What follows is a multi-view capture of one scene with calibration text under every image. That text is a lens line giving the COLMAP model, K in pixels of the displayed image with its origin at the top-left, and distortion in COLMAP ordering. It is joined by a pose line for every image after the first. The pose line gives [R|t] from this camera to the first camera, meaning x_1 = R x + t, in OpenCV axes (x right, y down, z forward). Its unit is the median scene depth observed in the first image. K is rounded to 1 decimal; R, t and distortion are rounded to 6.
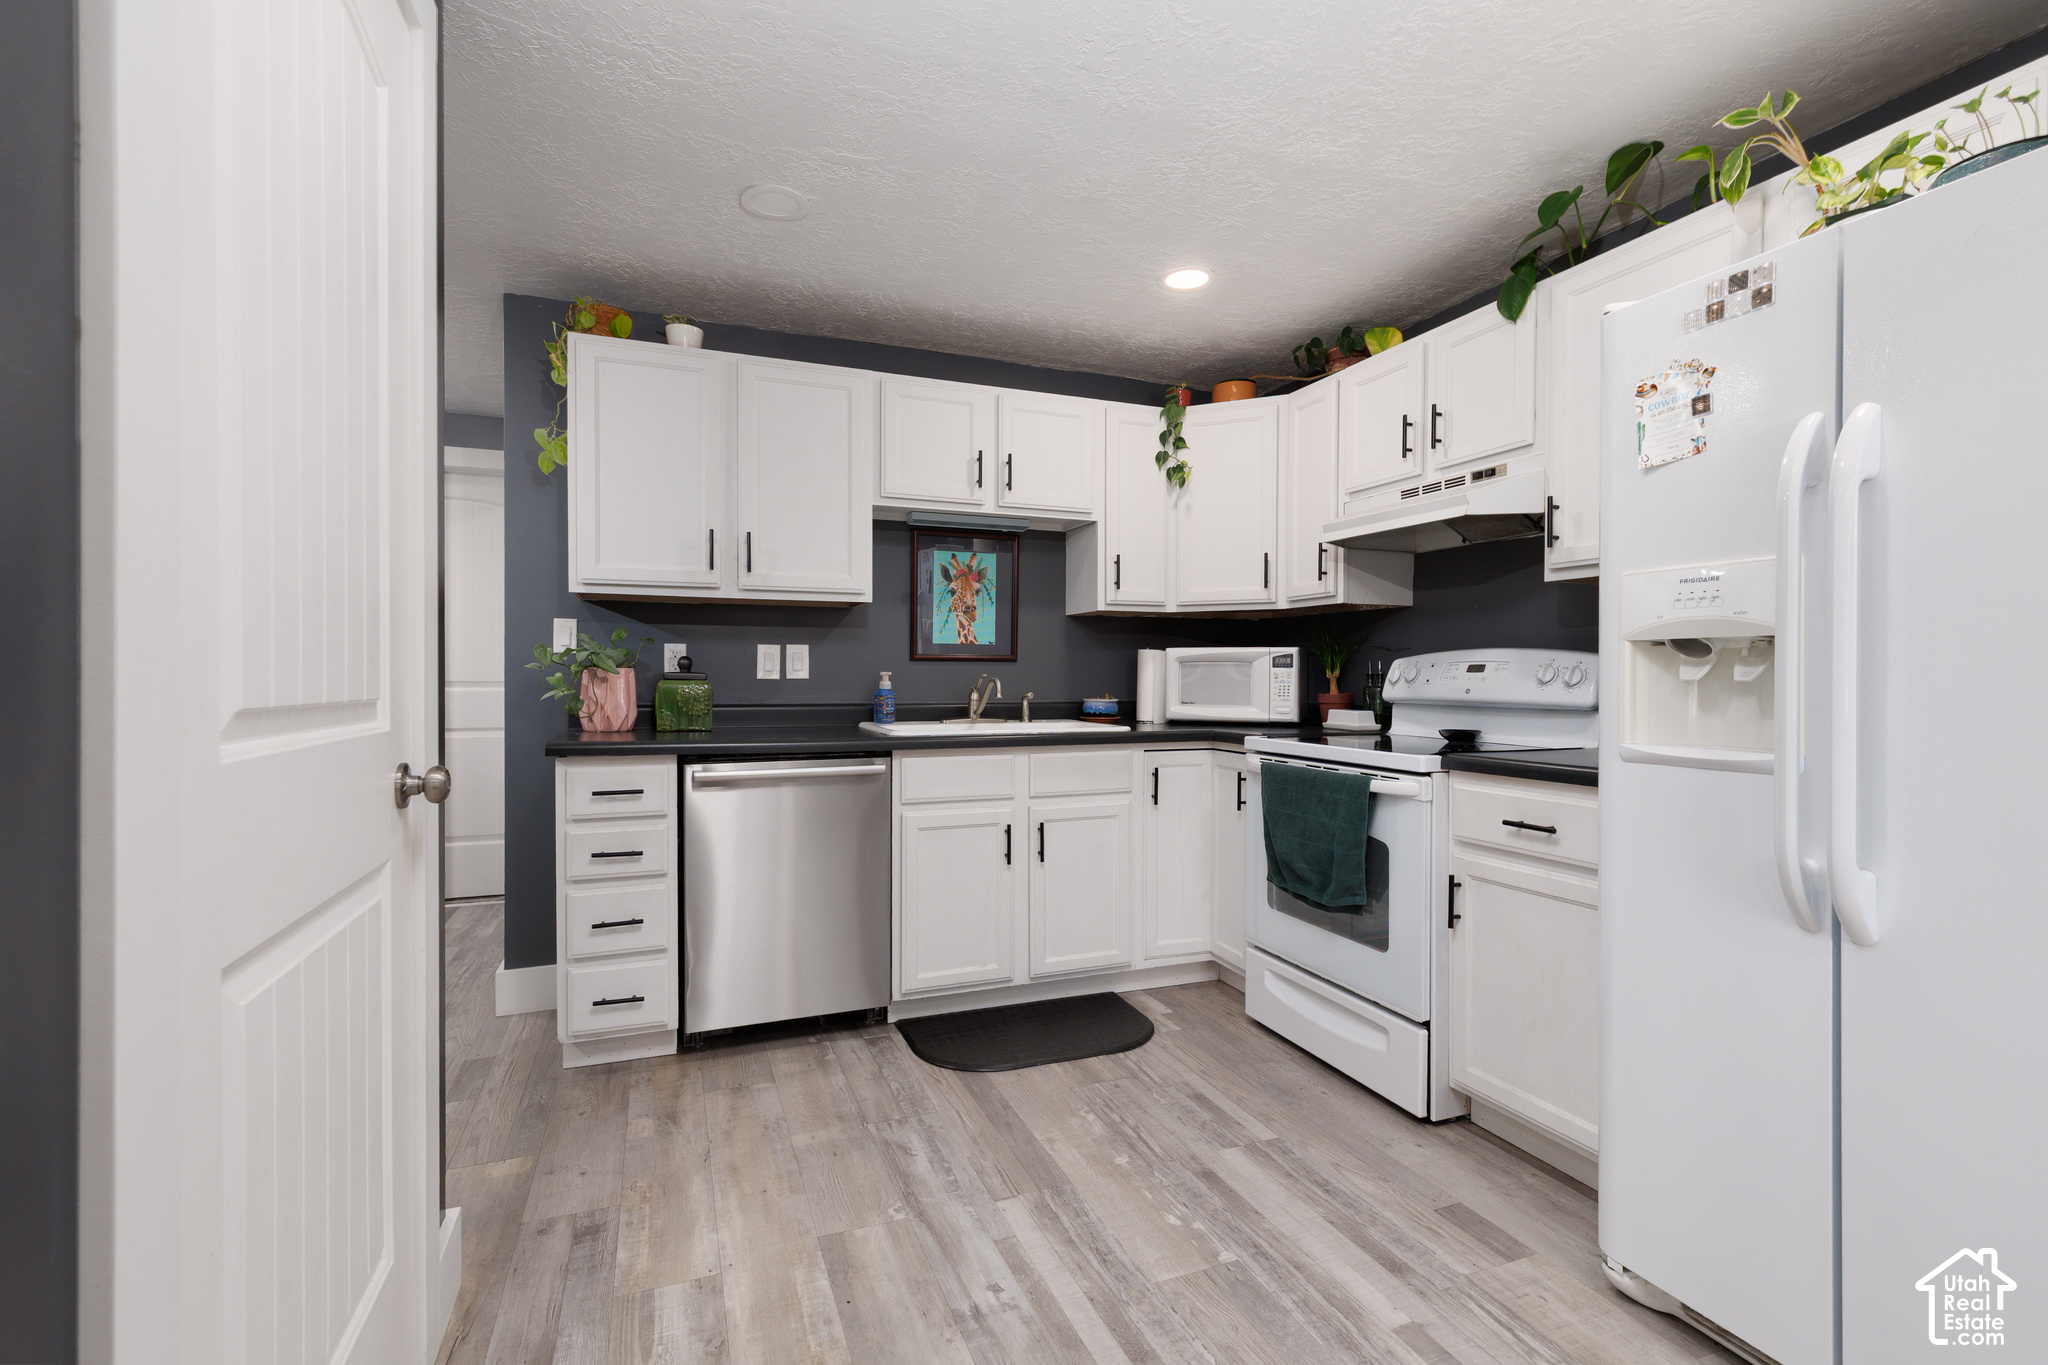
lens RADIAL K [[932.1, 0, 1024.0], [0, 932.1, 682.5], [0, 0, 1]] dist [0.011071, -0.000255]
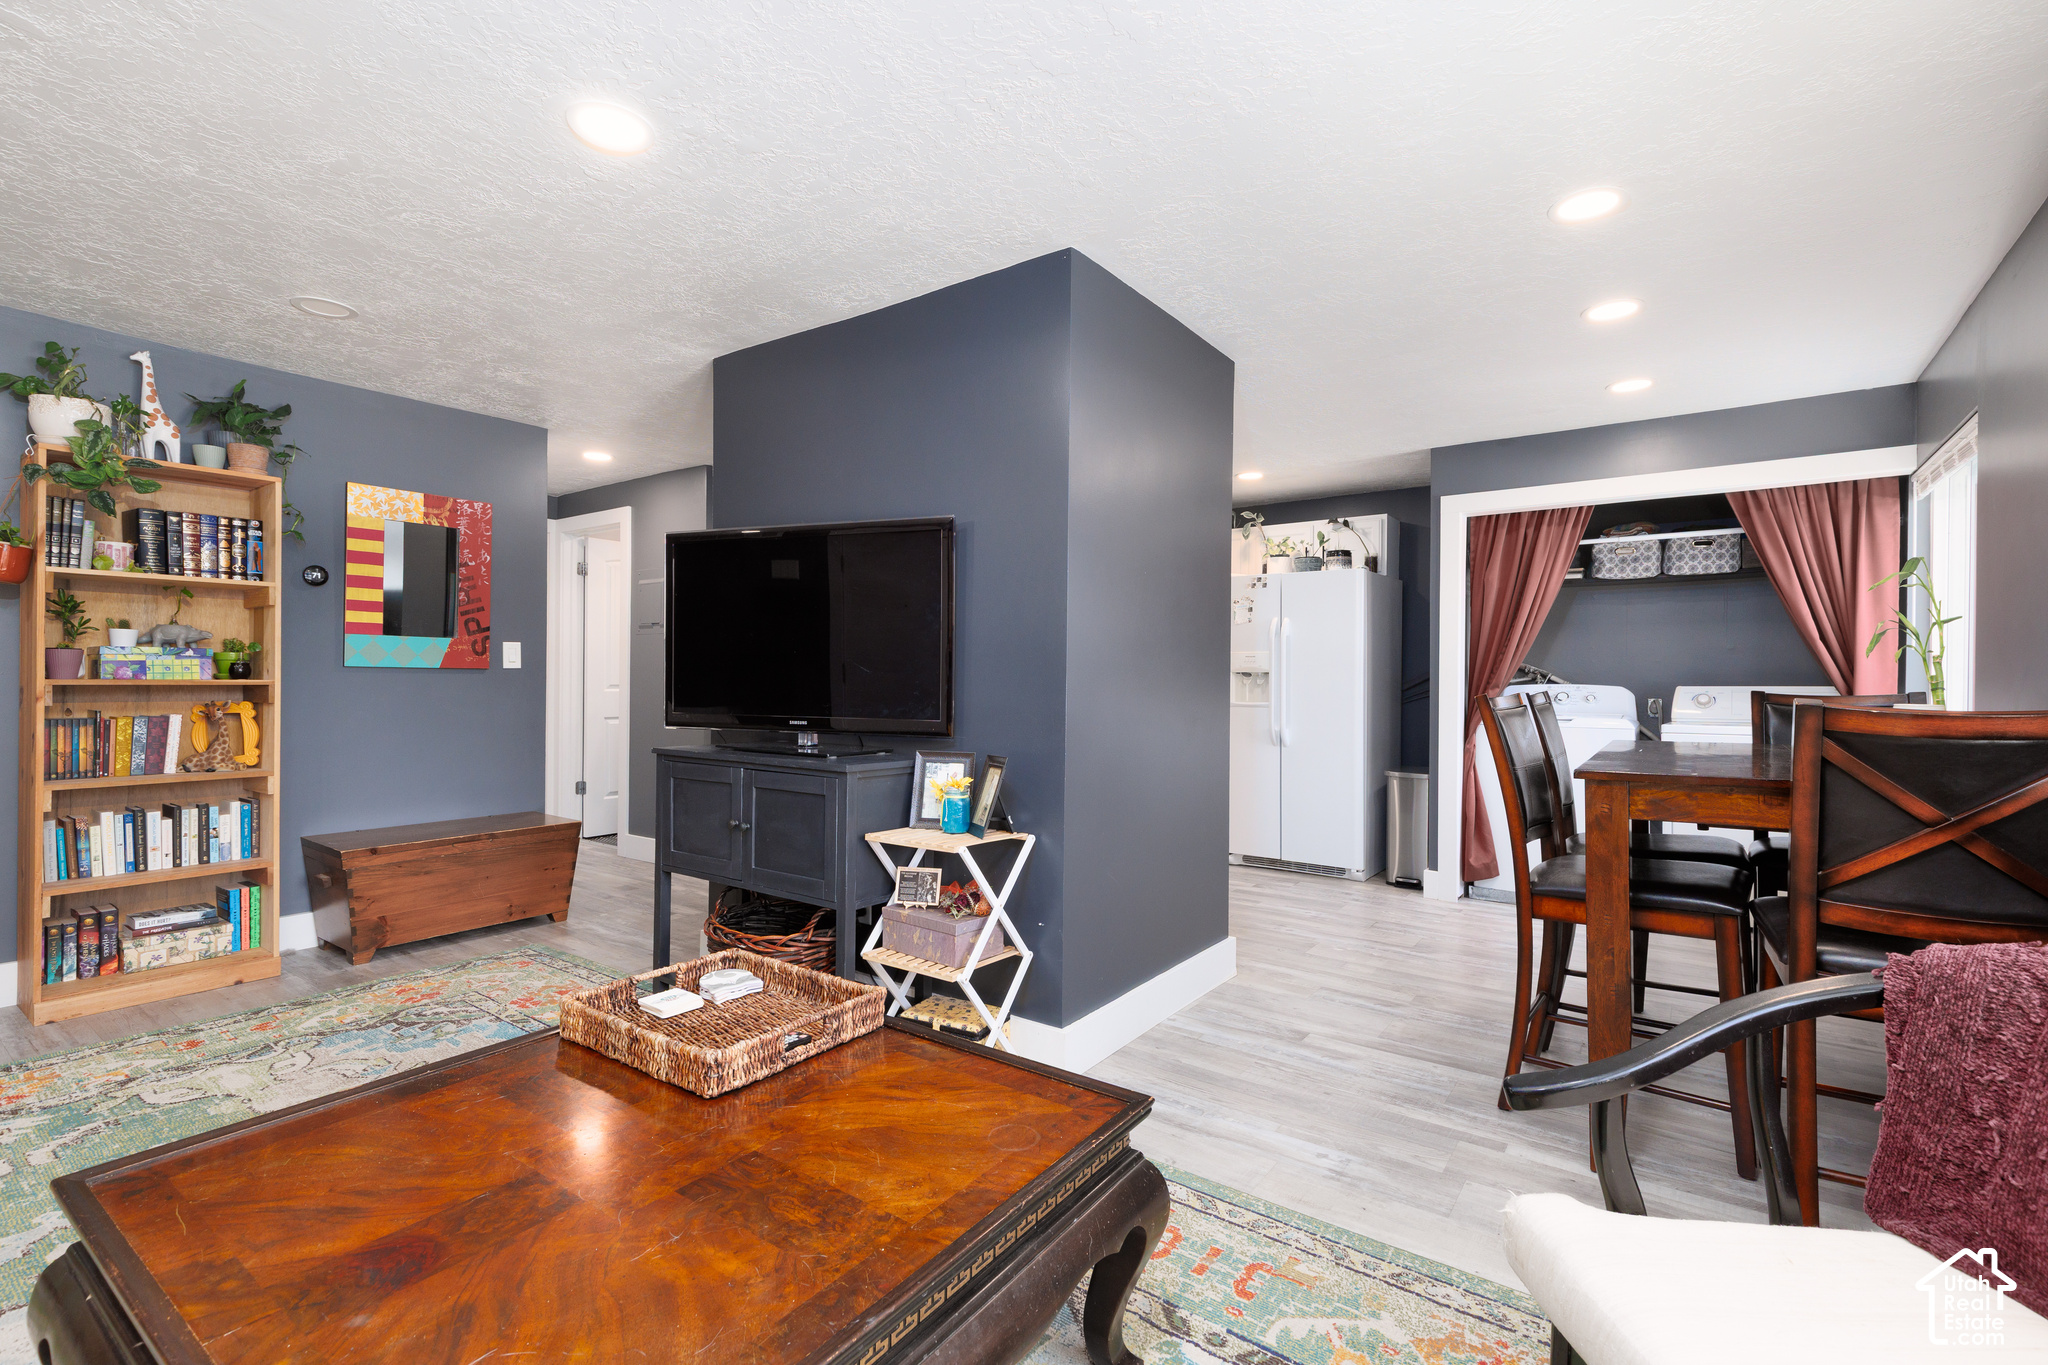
lens RADIAL K [[918.7, 0, 1028.1], [0, 918.7, 674.3], [0, 0, 1]] dist [0.007701, 0.000066]
pose [[0.844775, 0.004867, 0.535100, -1.047065], [0.000688, 0.999948, -0.010181, -0.001480], [-0.535122, 0.008969, 0.844727, -0.851517]]
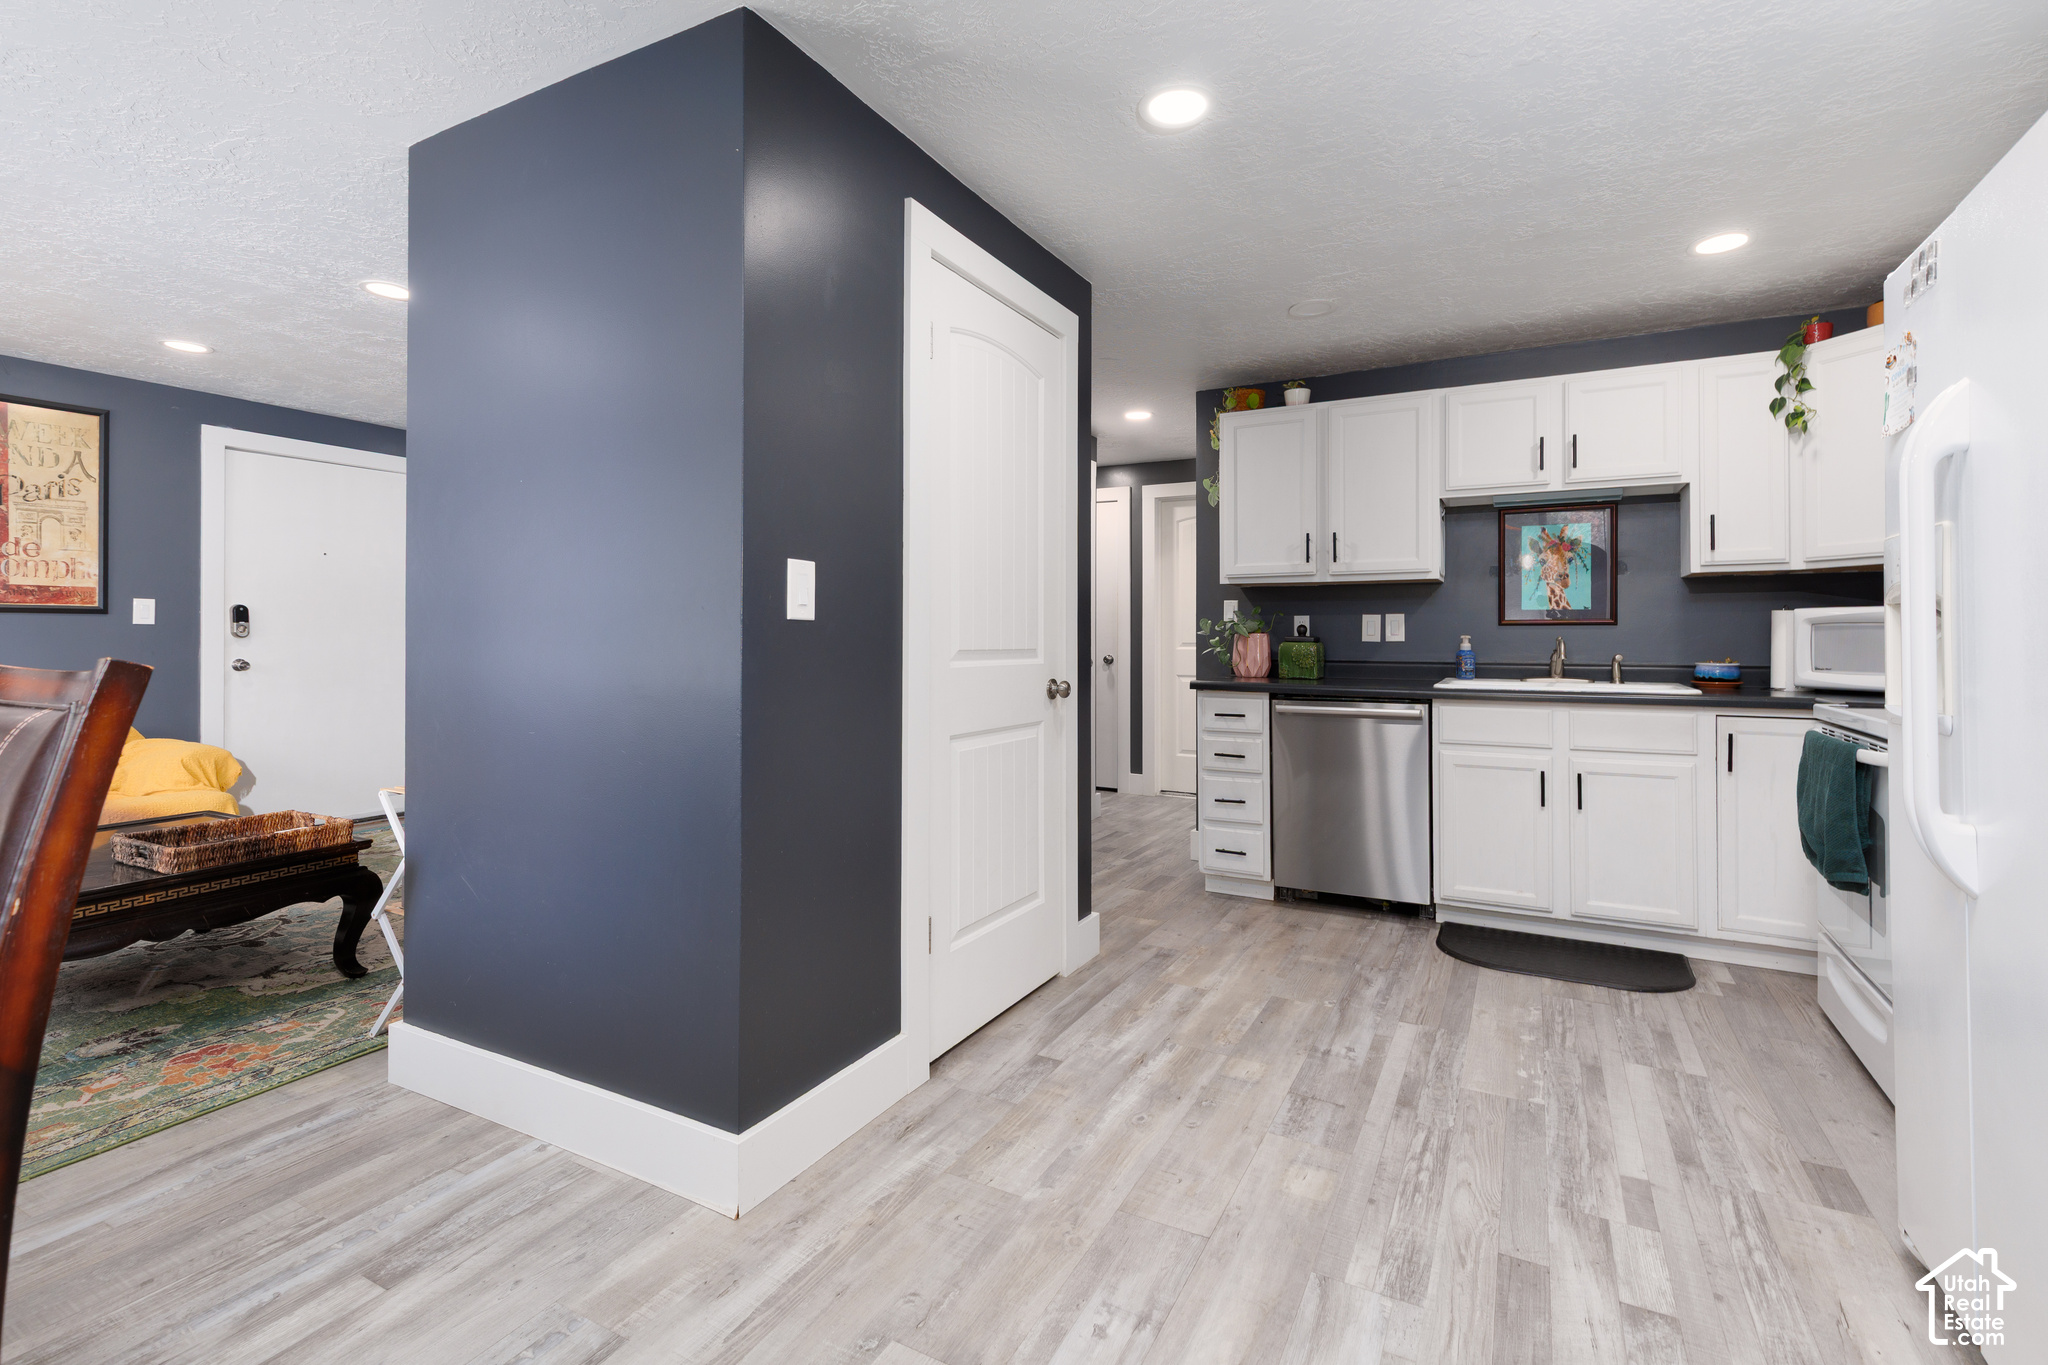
lens RADIAL K [[942.8, 0, 1024.7], [0, 942.8, 632.7], [0, 0, 1]] dist [0.009047, 0.000299]
pose [[0.640646, -0.005096, -0.767819, 0.466774], [-0.005811, 0.999917, -0.011485, 0.002257], [0.767814, 0.011820, 0.640563, -0.217124]]
